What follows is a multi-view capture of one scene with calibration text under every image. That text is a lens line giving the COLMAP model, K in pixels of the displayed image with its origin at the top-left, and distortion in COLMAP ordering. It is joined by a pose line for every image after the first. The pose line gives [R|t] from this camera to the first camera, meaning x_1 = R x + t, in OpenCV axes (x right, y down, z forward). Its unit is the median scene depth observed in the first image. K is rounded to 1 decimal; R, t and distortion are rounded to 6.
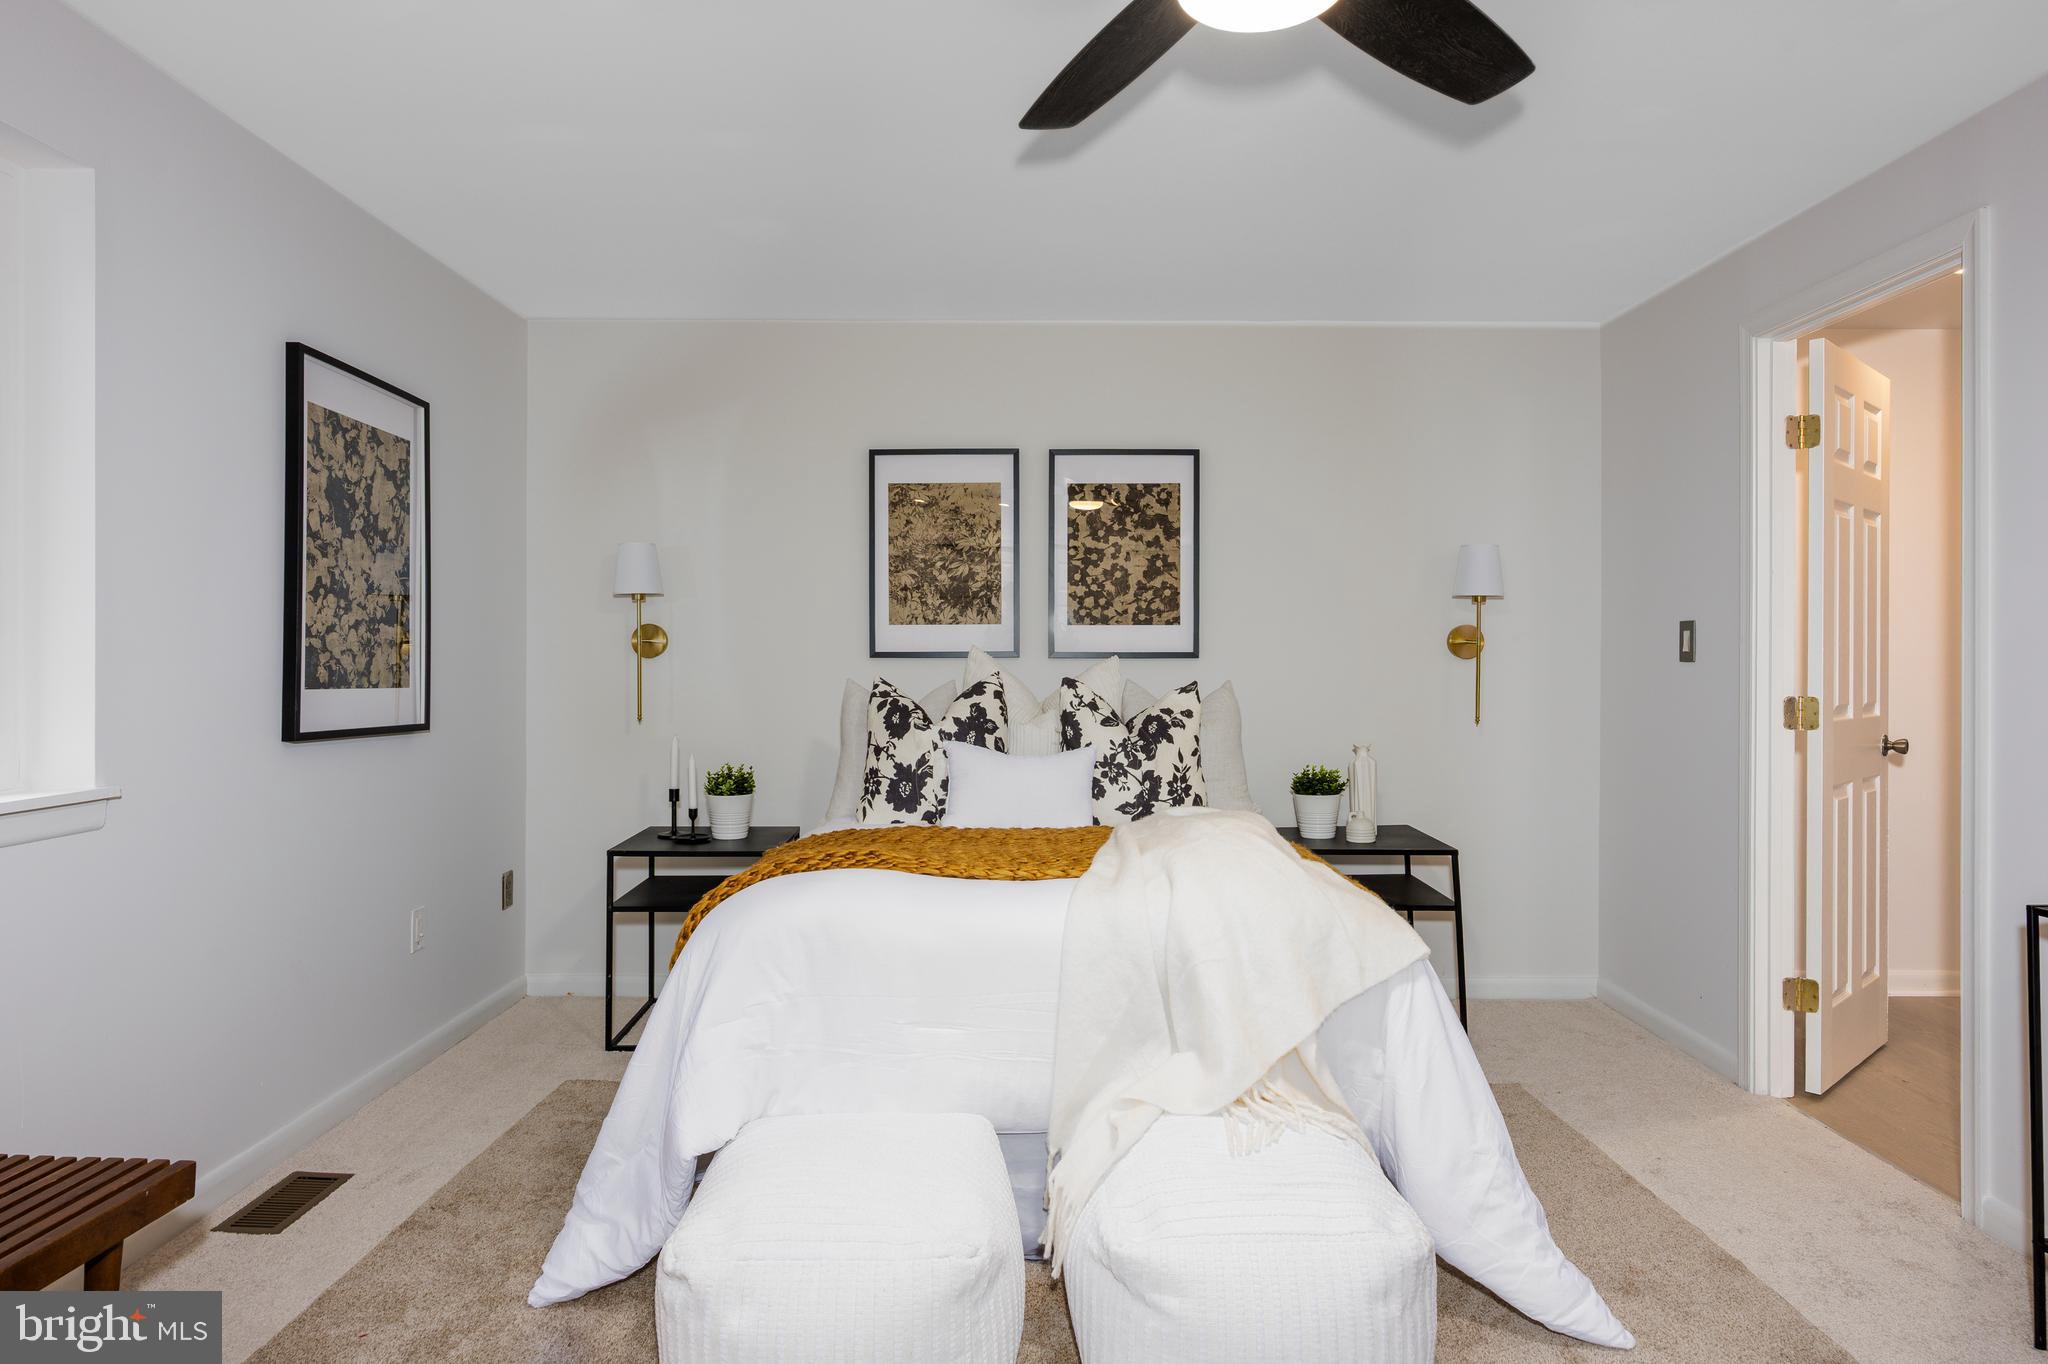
lens RADIAL K [[1198.4, 0, 1020.0], [0, 1198.4, 667.1], [0, 0, 1]] dist [-0.000672, 0.000311]
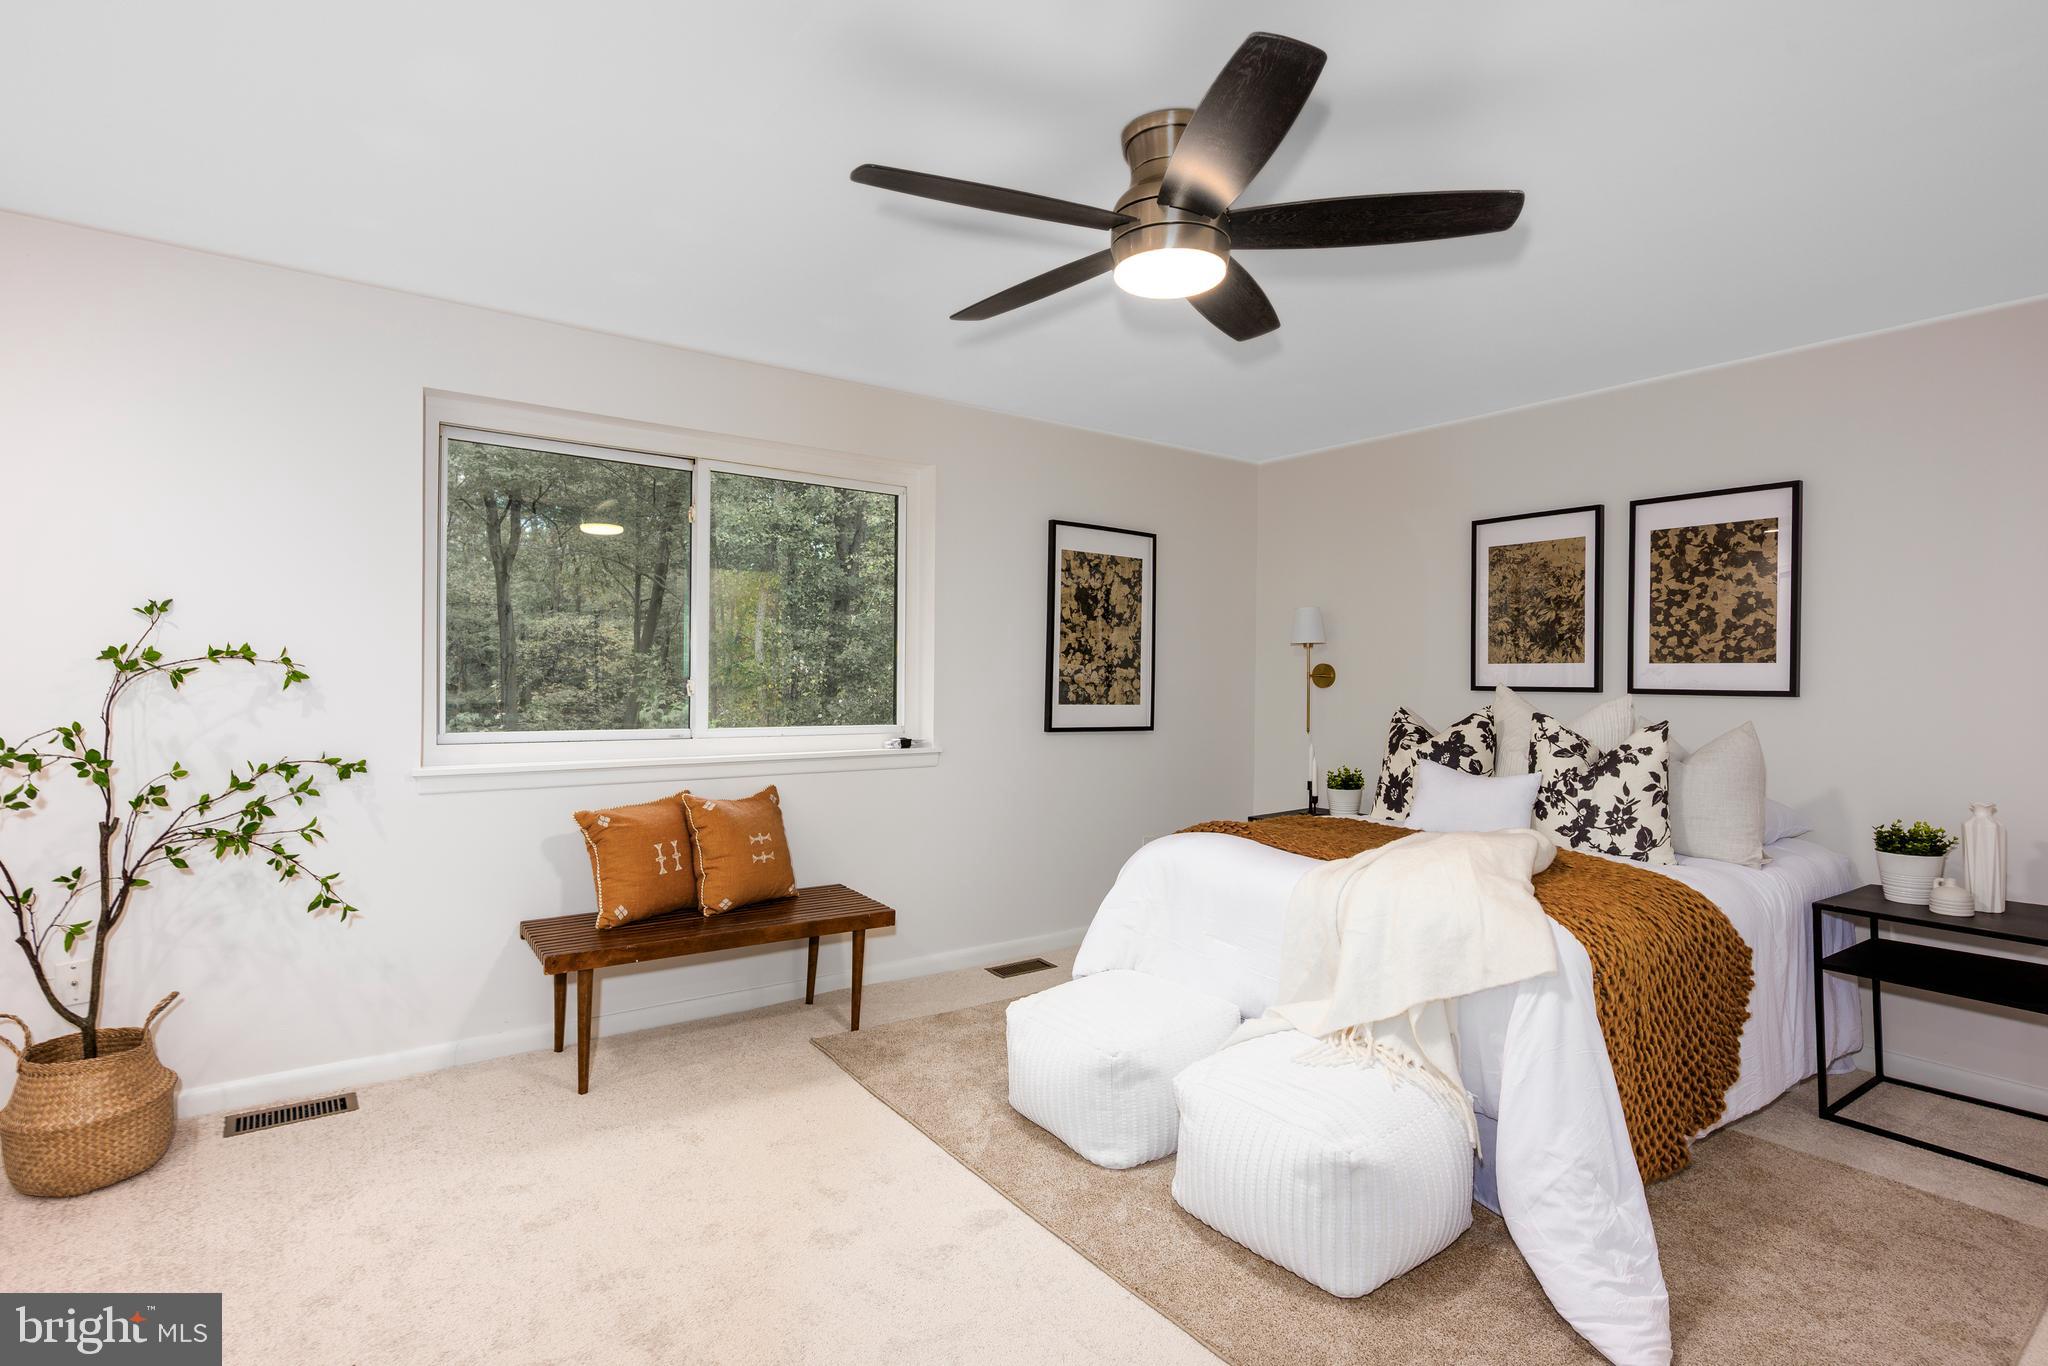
lens RADIAL K [[984.1, 0, 1024.0], [0, 984.1, 683.0], [0, 0, 1]] dist [0.002641, 0.000585]
pose [[0.598524, 0.011663, -0.801020, 0.454013], [-0.012353, 0.999910, 0.005329, -0.017011], [0.801009, 0.006705, 0.598614, 0.032482]]
